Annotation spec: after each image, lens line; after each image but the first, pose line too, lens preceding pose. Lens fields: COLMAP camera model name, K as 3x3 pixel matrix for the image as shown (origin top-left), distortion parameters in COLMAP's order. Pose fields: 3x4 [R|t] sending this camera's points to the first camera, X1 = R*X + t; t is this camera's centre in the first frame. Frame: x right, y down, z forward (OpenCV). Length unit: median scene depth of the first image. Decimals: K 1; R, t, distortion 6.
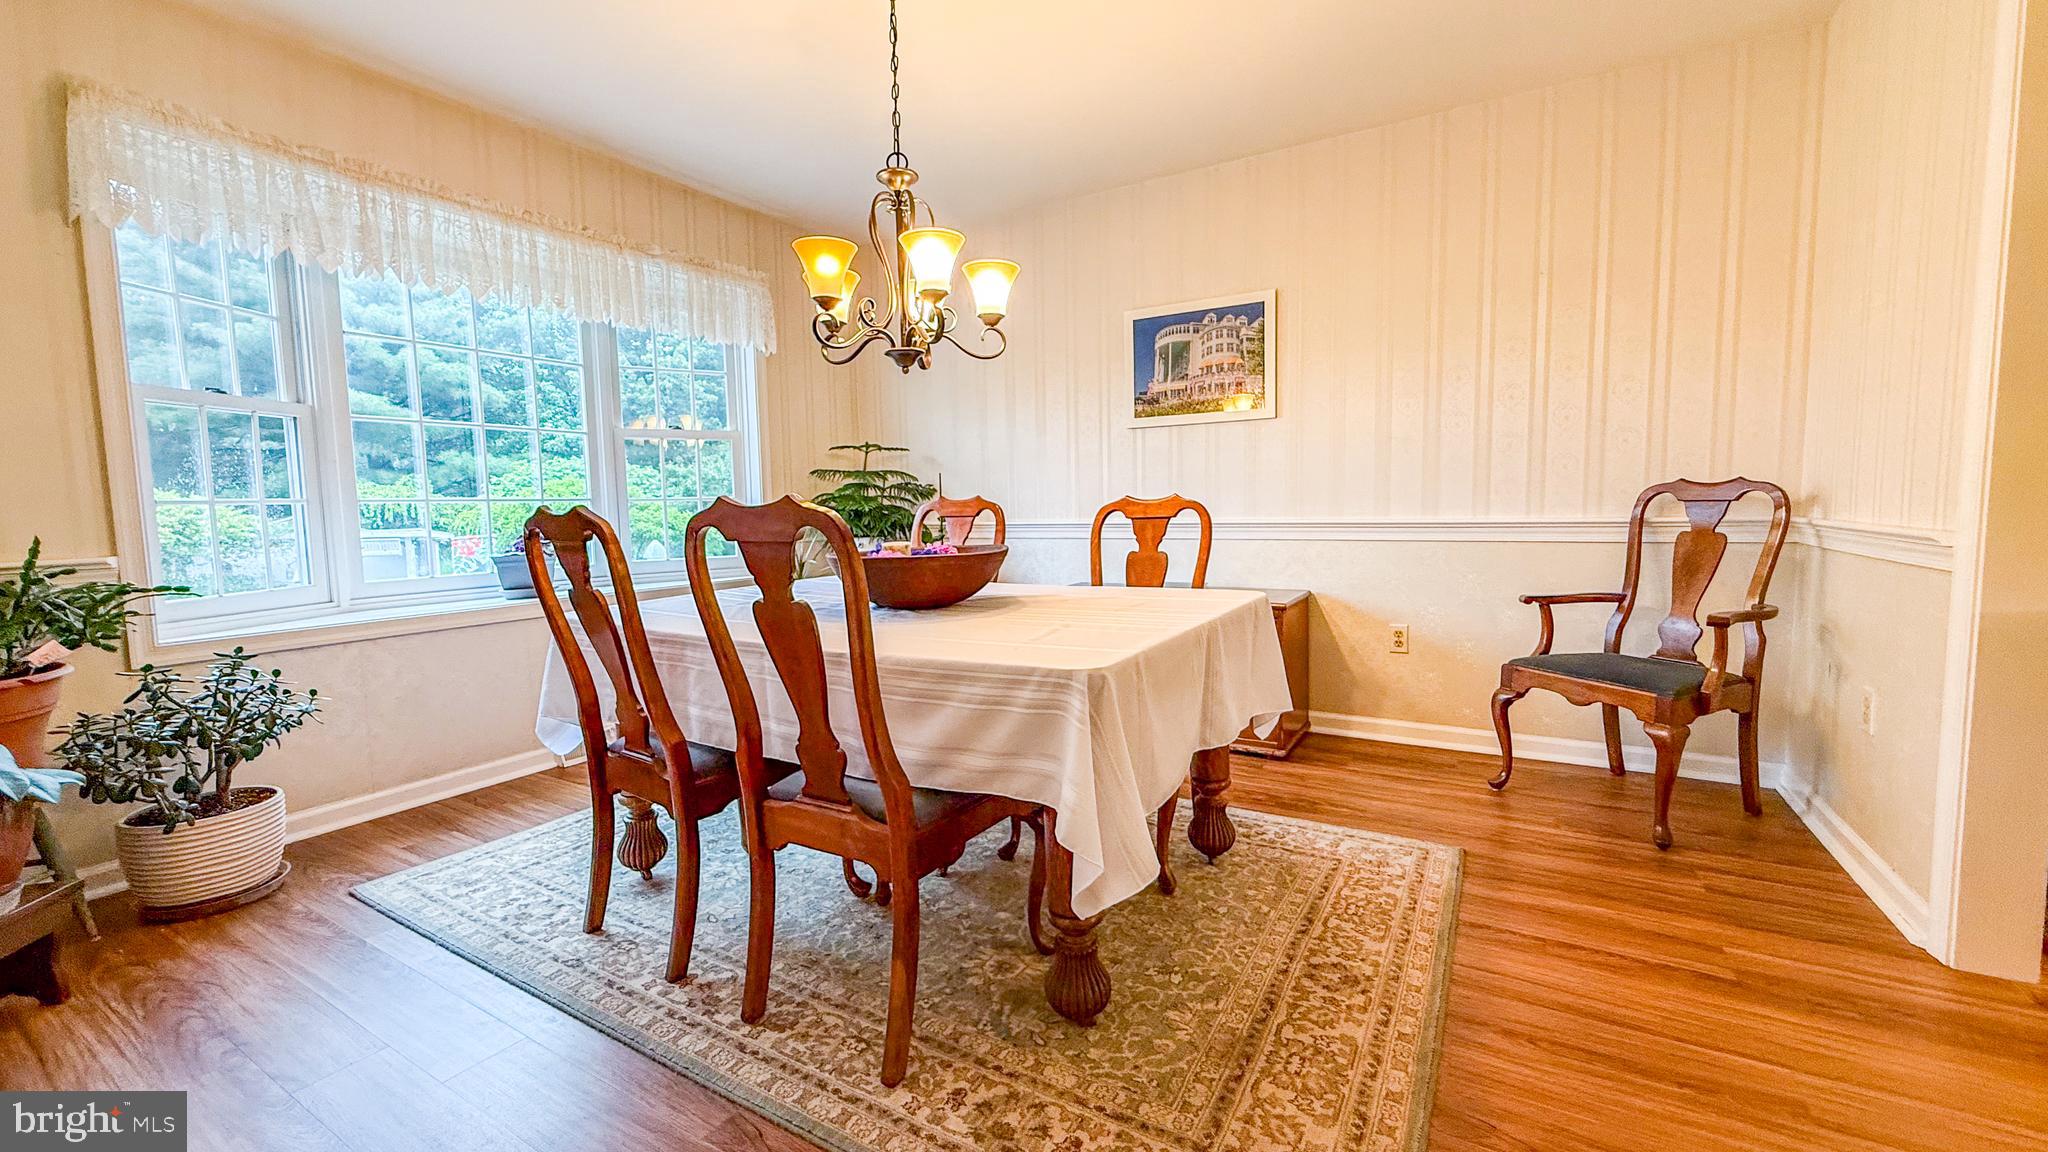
lens RADIAL K [[813.9, 0, 1017.7], [0, 813.9, 573.4], [0, 0, 1]] dist [0.000396, -0.000094]
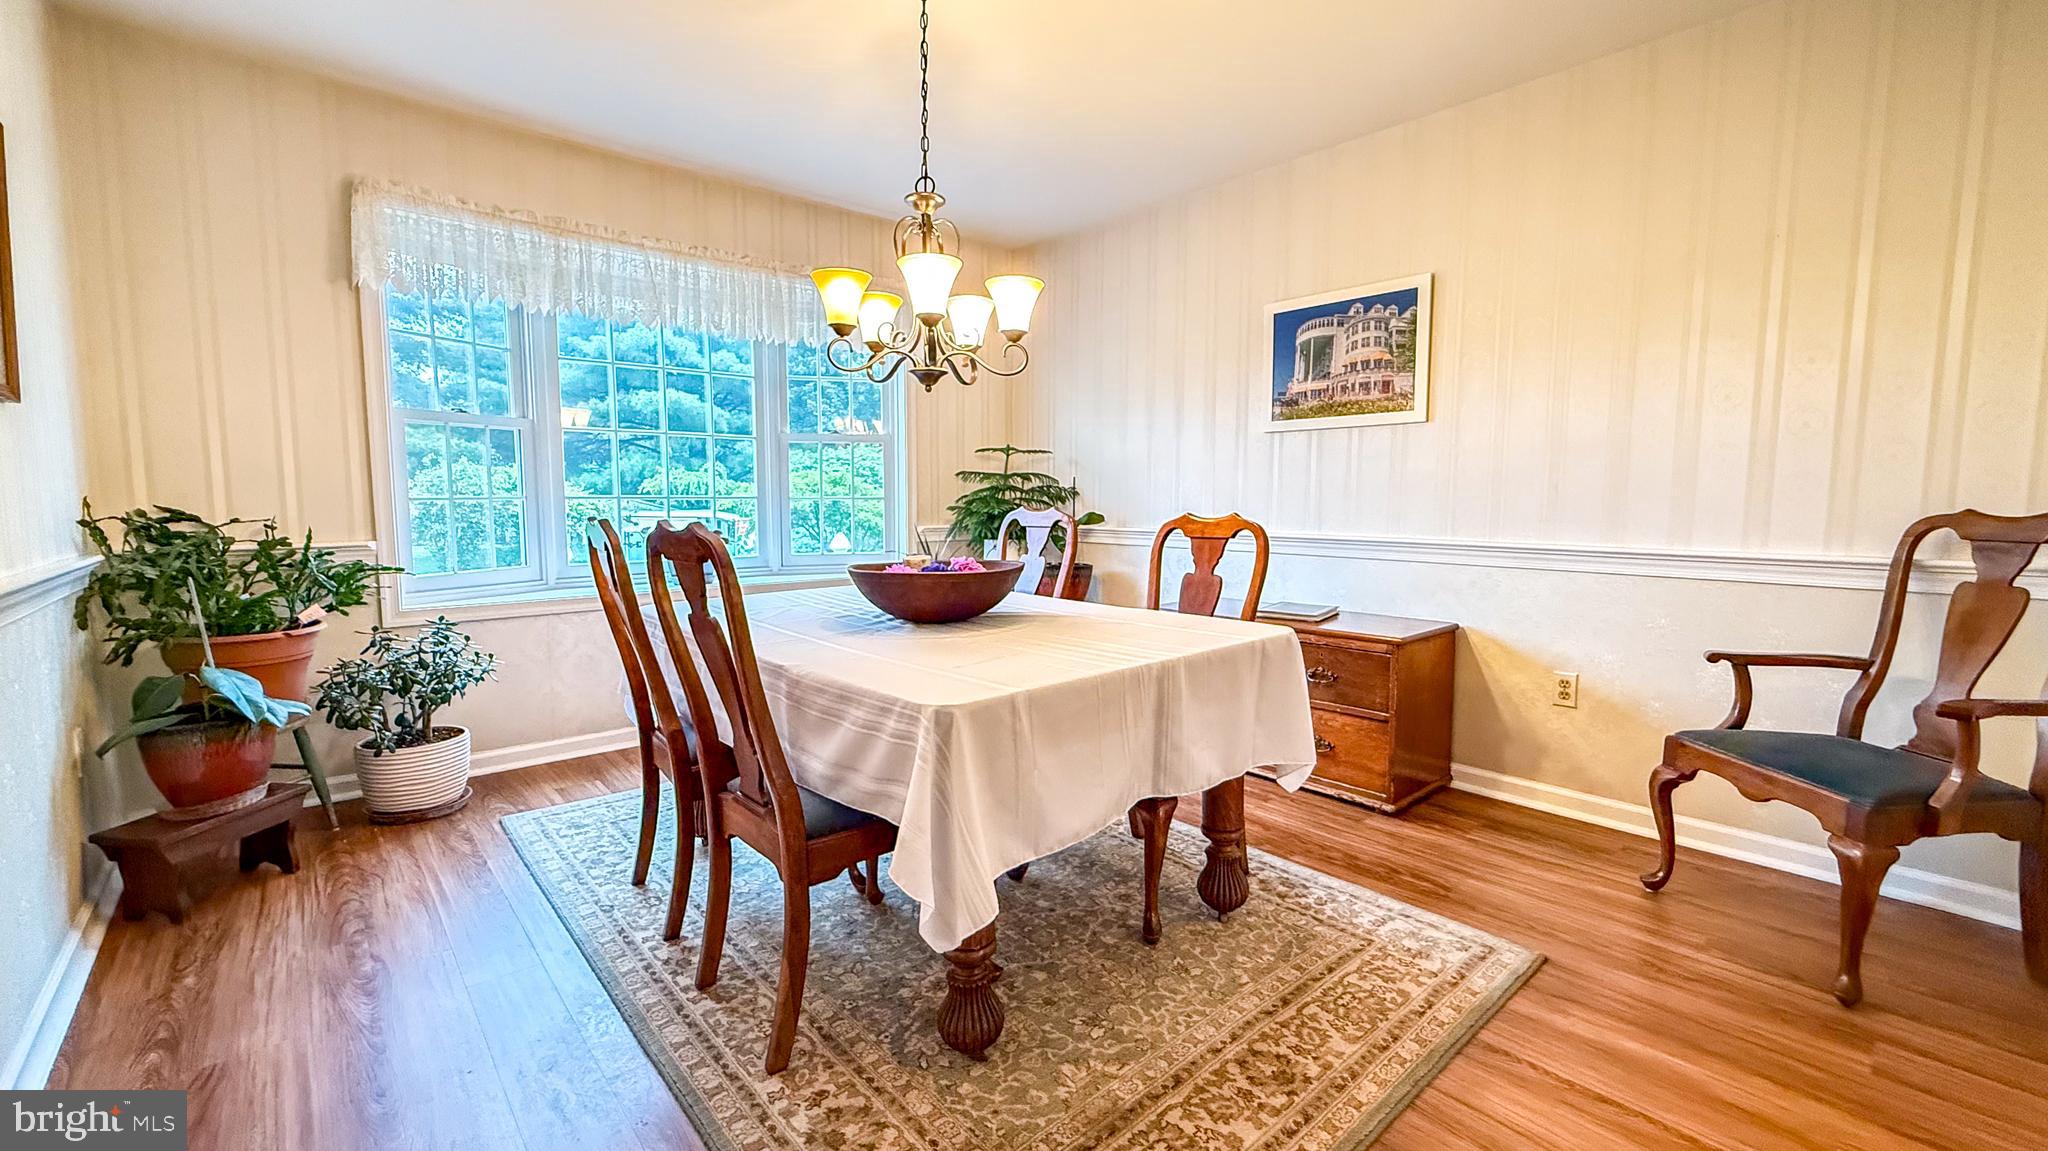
lens RADIAL K [[837.0, 0, 1018.1], [0, 837.0, 572.2], [0, 0, 1]] dist [0.001200, -0.000185]
pose [[0.951430, 0.048983, -0.303944, 0.296614], [-0.046419, 0.998799, 0.015662, -0.040596], [0.304346, -0.000792, 0.952561, 0.030742]]
